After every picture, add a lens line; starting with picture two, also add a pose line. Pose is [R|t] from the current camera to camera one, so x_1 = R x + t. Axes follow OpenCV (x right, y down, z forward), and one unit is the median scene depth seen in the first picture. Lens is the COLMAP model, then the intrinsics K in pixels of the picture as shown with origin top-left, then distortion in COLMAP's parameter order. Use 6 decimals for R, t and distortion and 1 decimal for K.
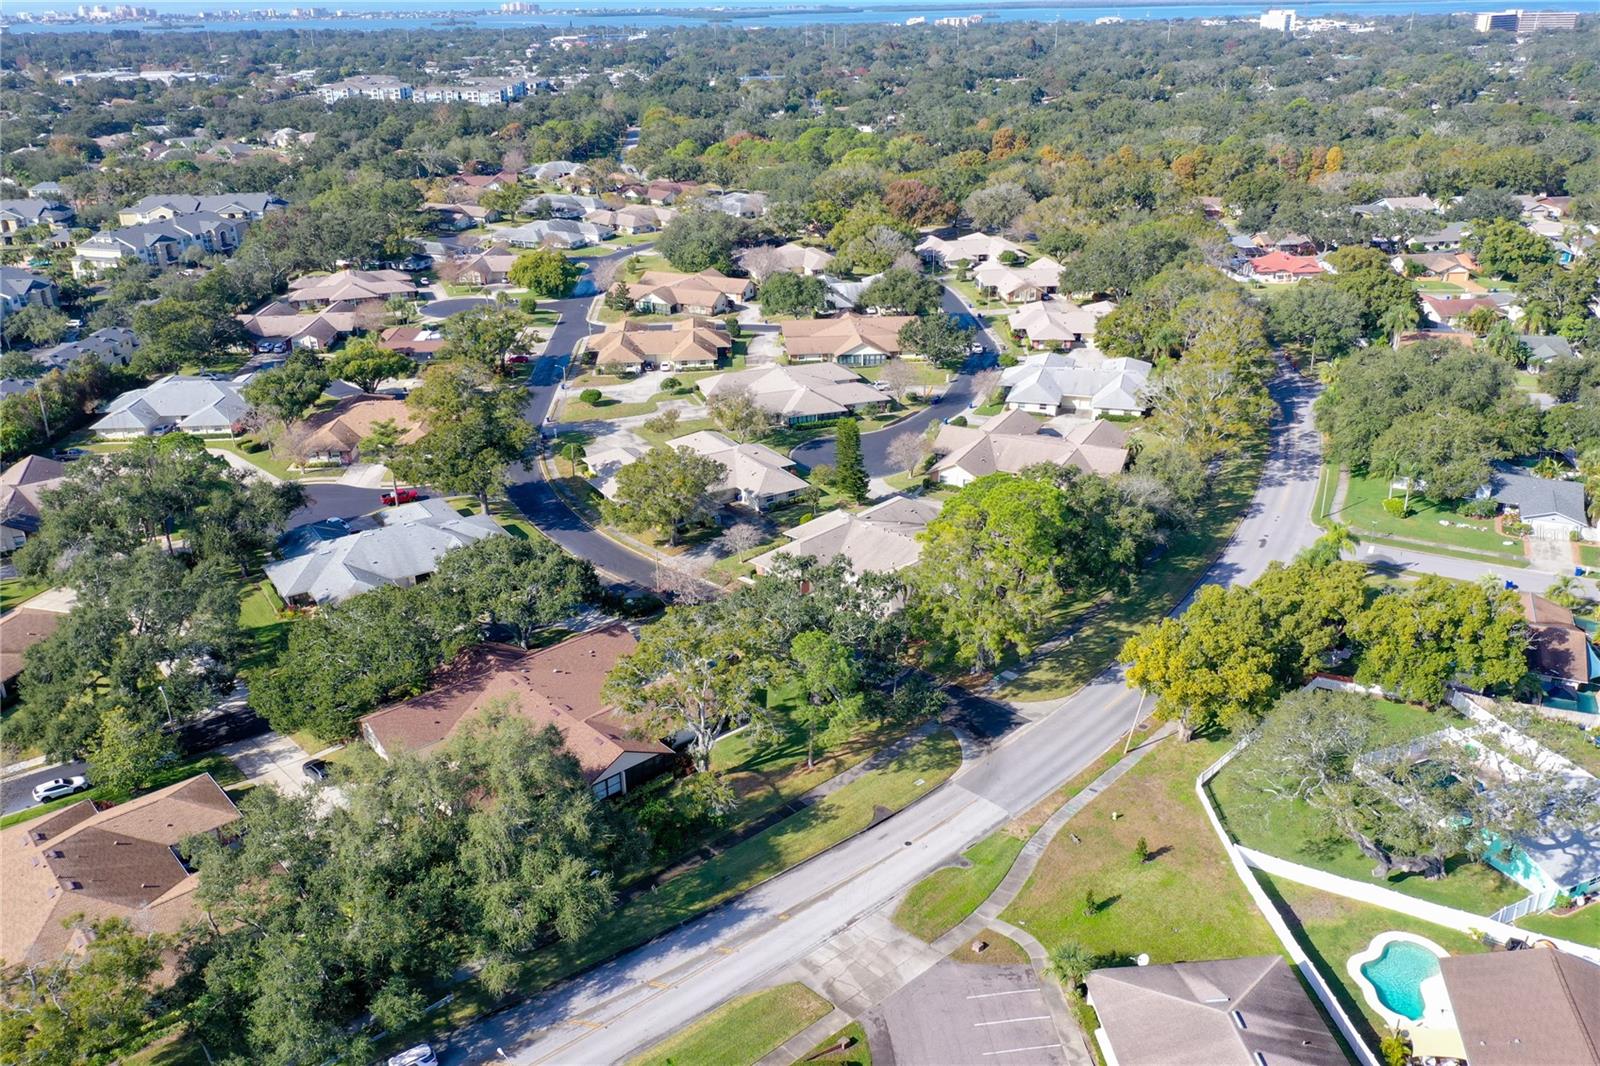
lens RADIAL K [[1234.5, 0, 800.0], [0, 1234.5, 533.0], [0, 0, 1]] dist [-0.003049, -0.006264]
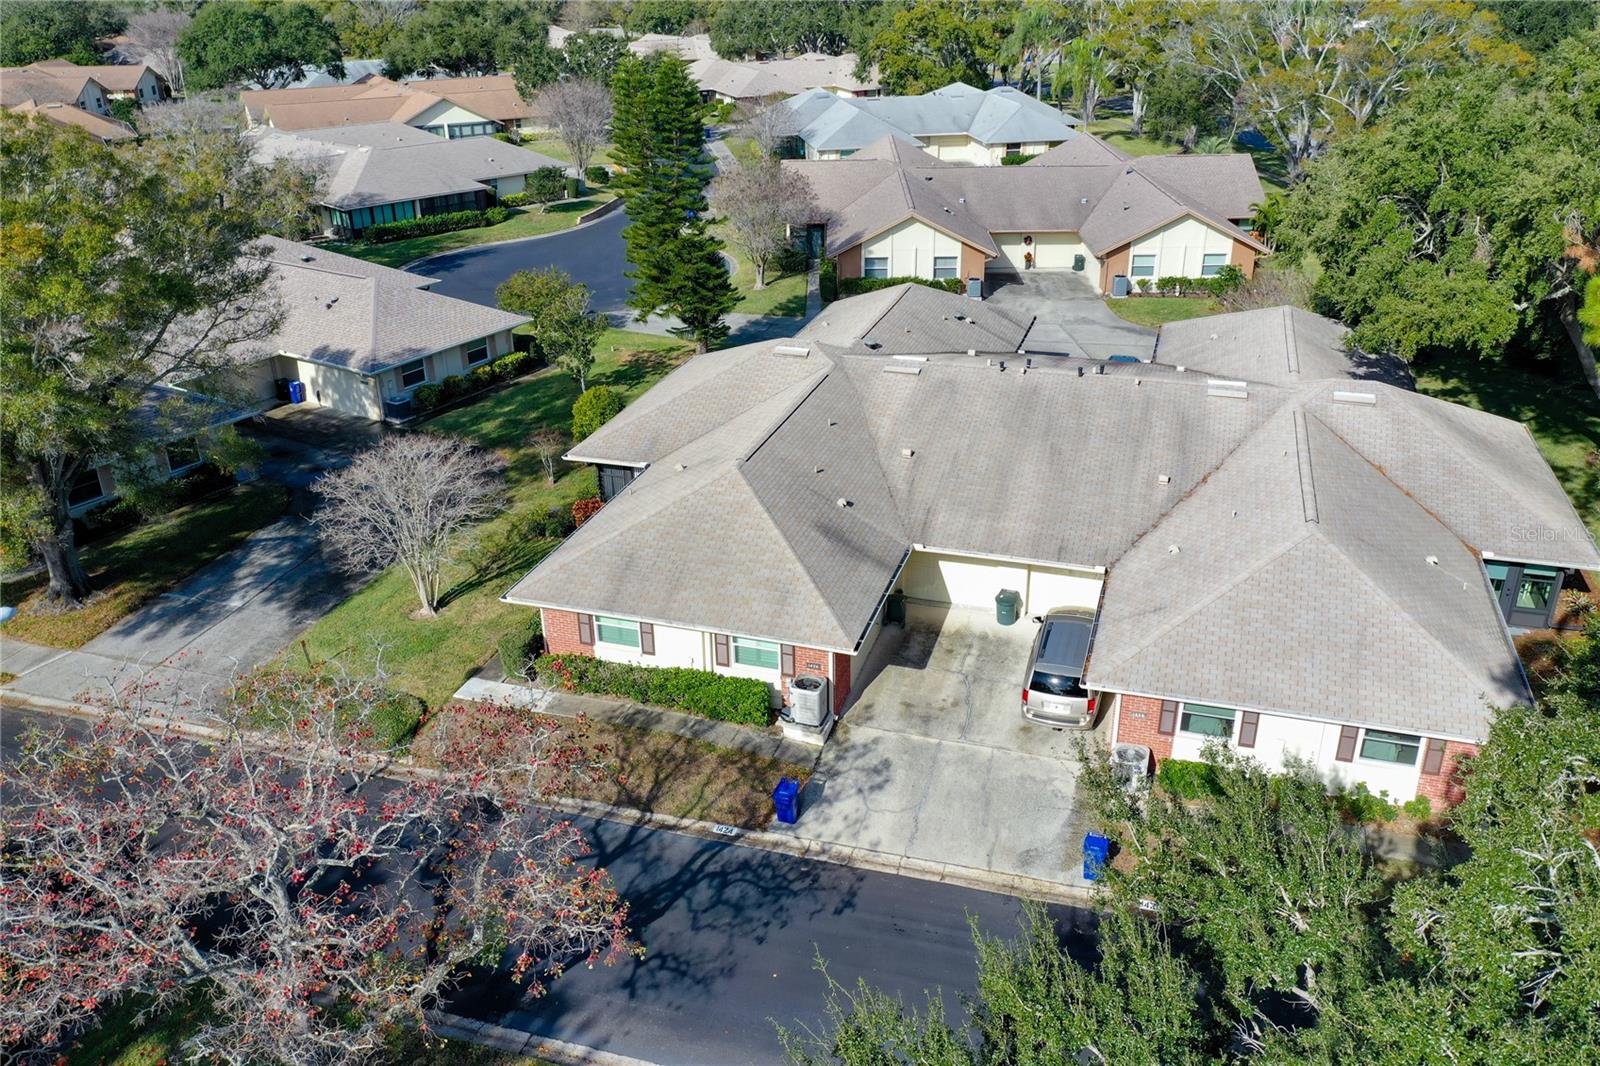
lens RADIAL K [[1234.5, 0, 800.0], [0, 1234.5, 533.0], [0, 0, 1]] dist [-0.003049, -0.006264]
pose [[0.895516, -0.182394, 0.405935, -0.067363], [0.172223, 0.983118, 0.061798, 0.007401], [-0.410354, 0.014570, 0.911810, 0.692526]]
